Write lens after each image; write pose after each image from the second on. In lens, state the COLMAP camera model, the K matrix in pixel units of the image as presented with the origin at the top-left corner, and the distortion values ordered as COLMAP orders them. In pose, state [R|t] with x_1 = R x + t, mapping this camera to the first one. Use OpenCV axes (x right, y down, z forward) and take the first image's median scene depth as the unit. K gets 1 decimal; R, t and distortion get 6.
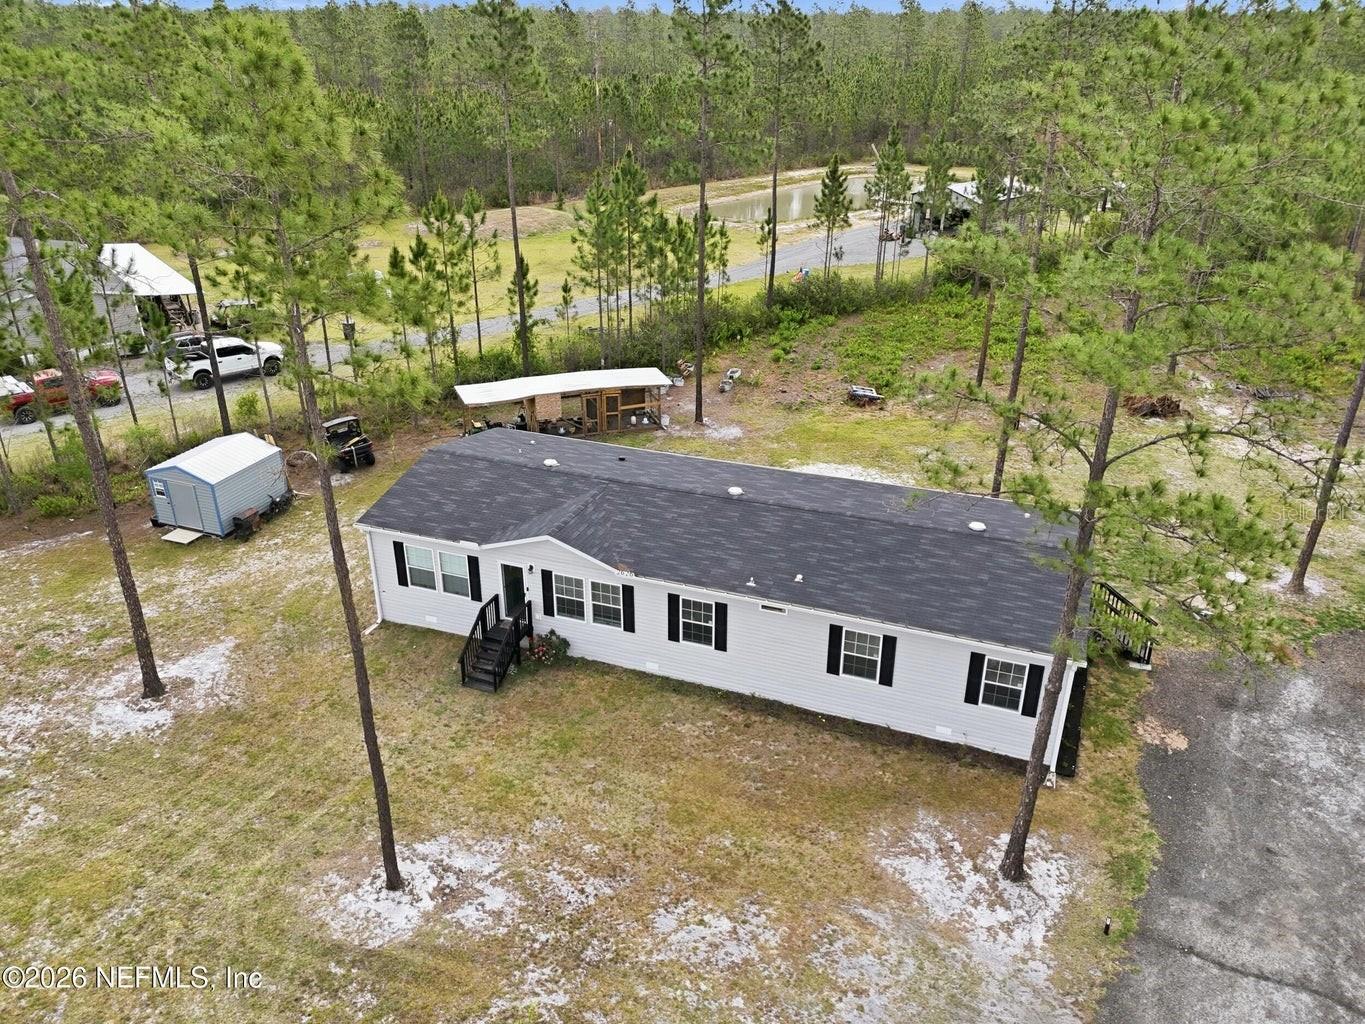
lens RADIAL K [[995.3, 0, 682.5], [0, 995.3, 512.0], [0, 0, 1]] dist [0.070661, -0.067252]
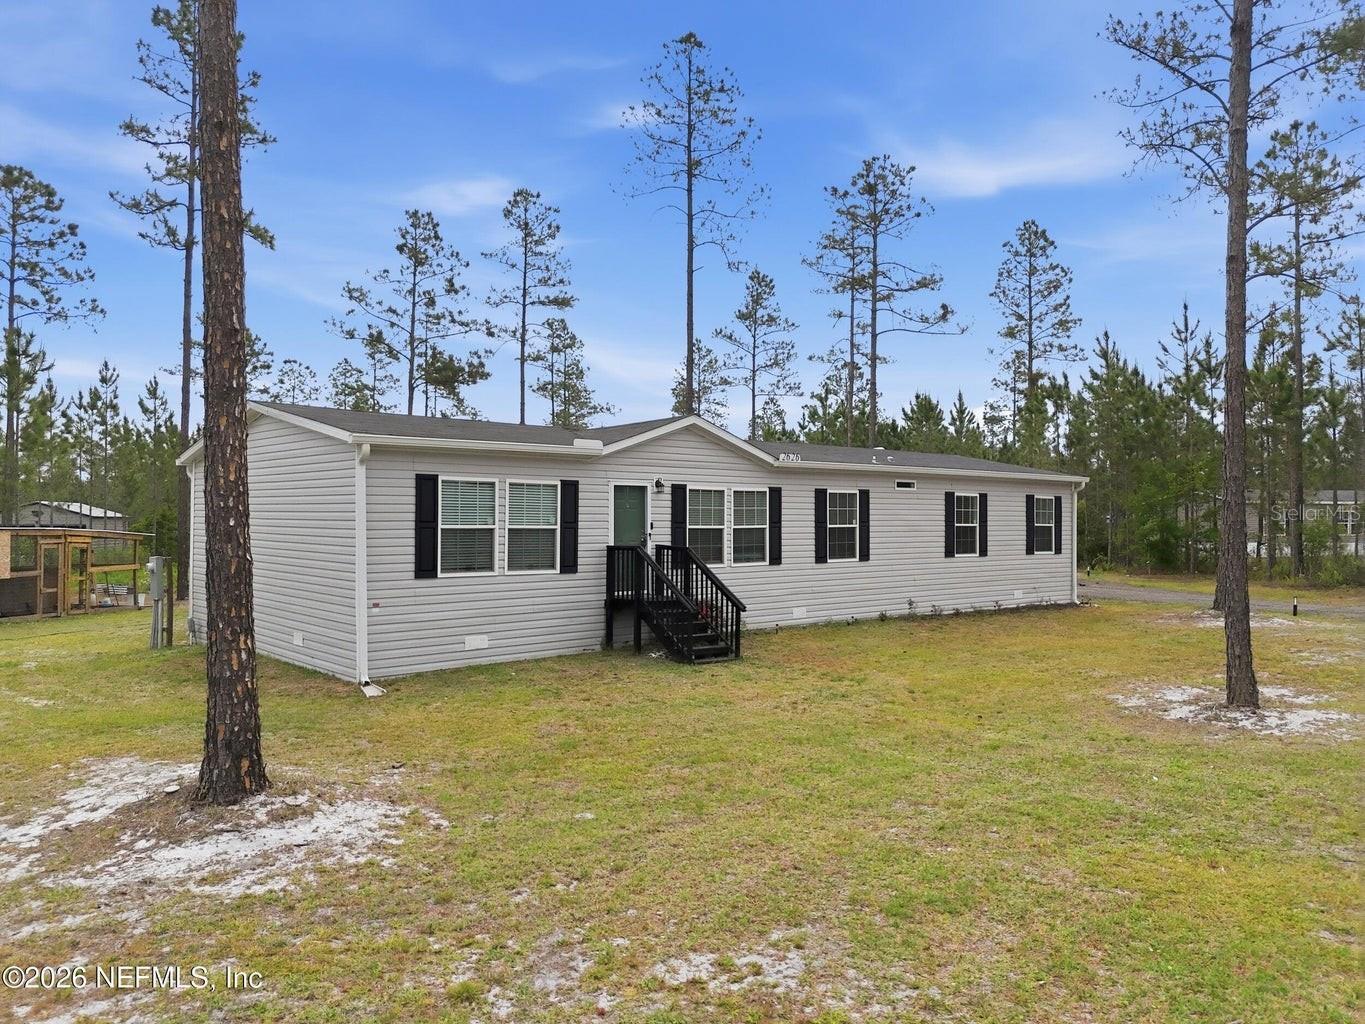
lens RADIAL K [[995.3, 0, 682.5], [0, 995.3, 512.0], [0, 0, 1]] dist [0.070661, -0.067252]
pose [[0.477845, 0.004391, 0.878433, -0.682451], [0.386100, 0.897168, -0.214513, 0.208672], [-0.789044, 0.441667, 0.427012, 0.739351]]
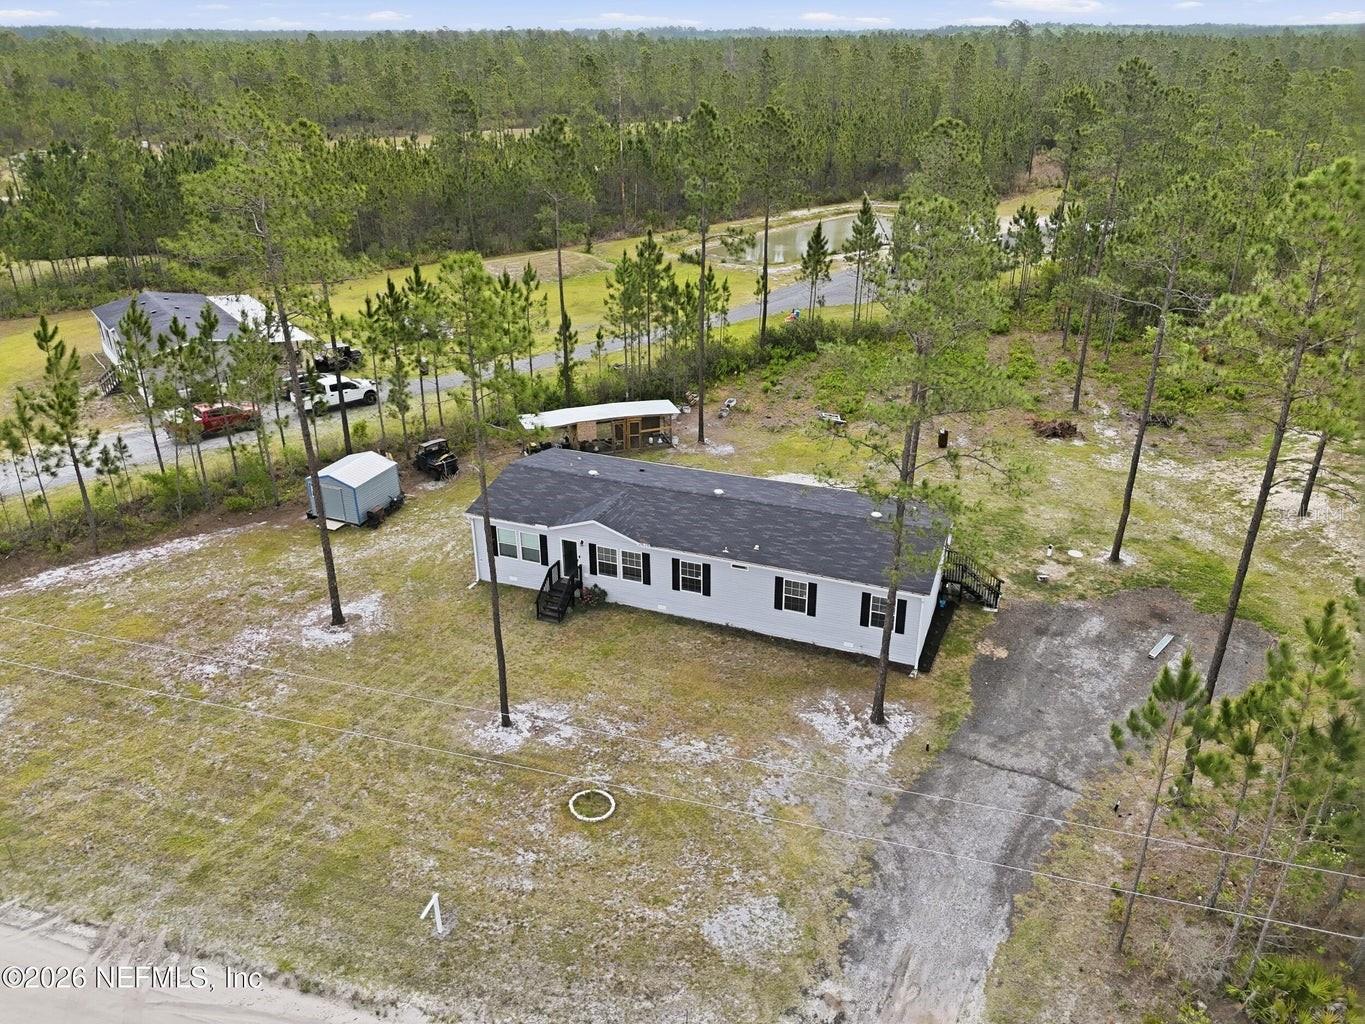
lens RADIAL K [[995.3, 0, 682.5], [0, 995.3, 512.0], [0, 0, 1]] dist [0.070661, -0.067252]
pose [[0.999792, 0.000911, -0.020391, 0.031212], [-0.001129, 0.999943, -0.010635, 0.026207], [0.020380, 0.010656, 0.999736, -0.508622]]
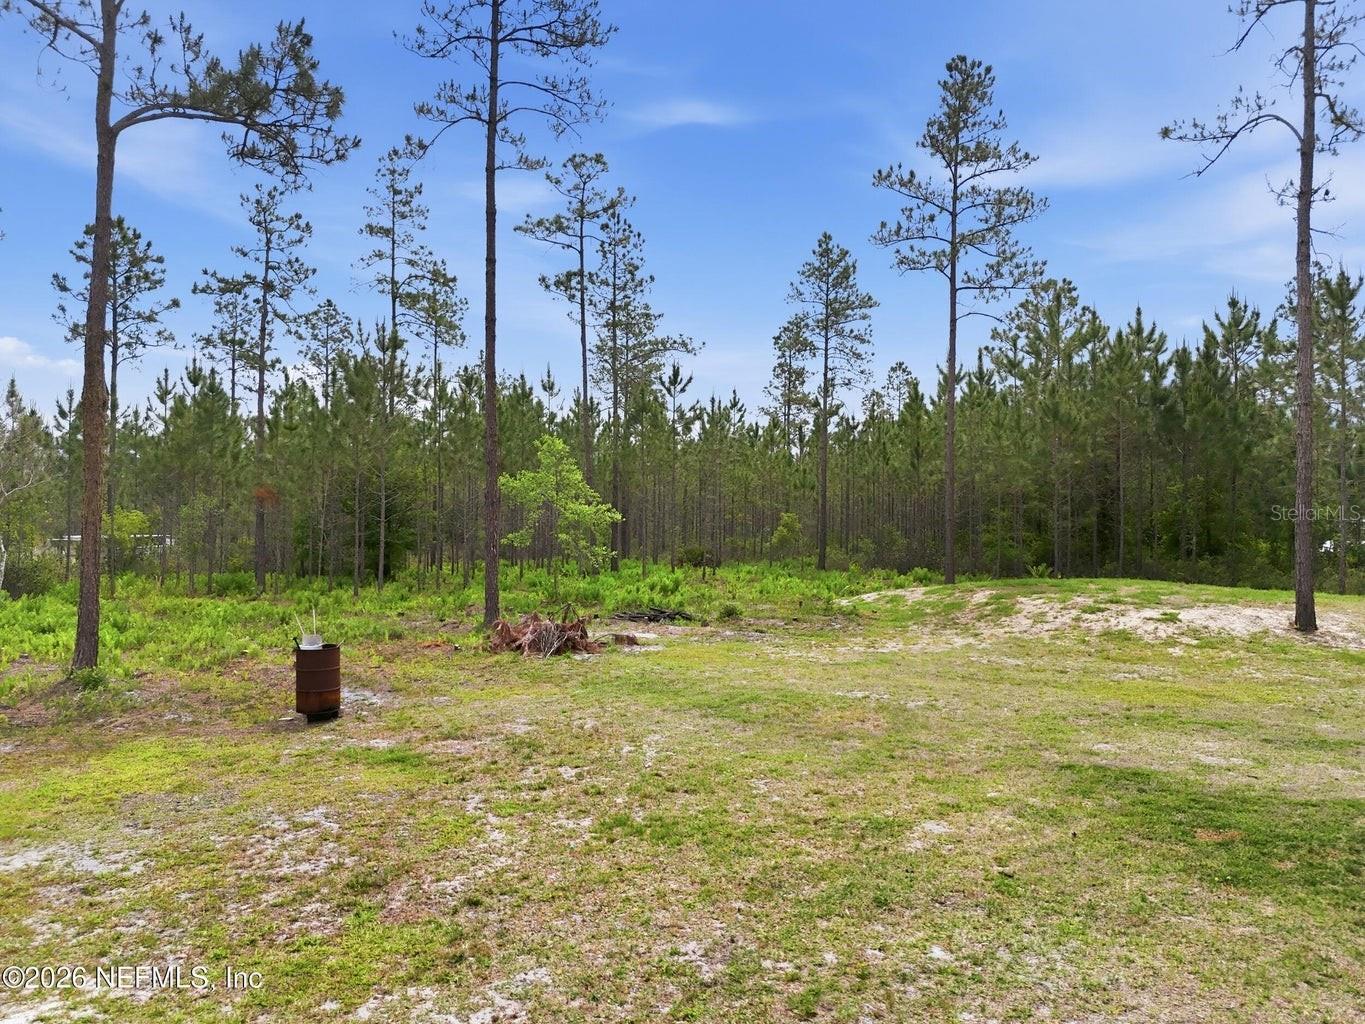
lens RADIAL K [[995.3, 0, 682.5], [0, 995.3, 512.0], [0, 0, 1]] dist [0.070661, -0.067252]
pose [[0.544315, 0.009338, 0.838829, 0.245491], [0.366556, 0.896779, -0.247841, -0.044377], [-0.754558, 0.442381, 0.484708, 1.274792]]
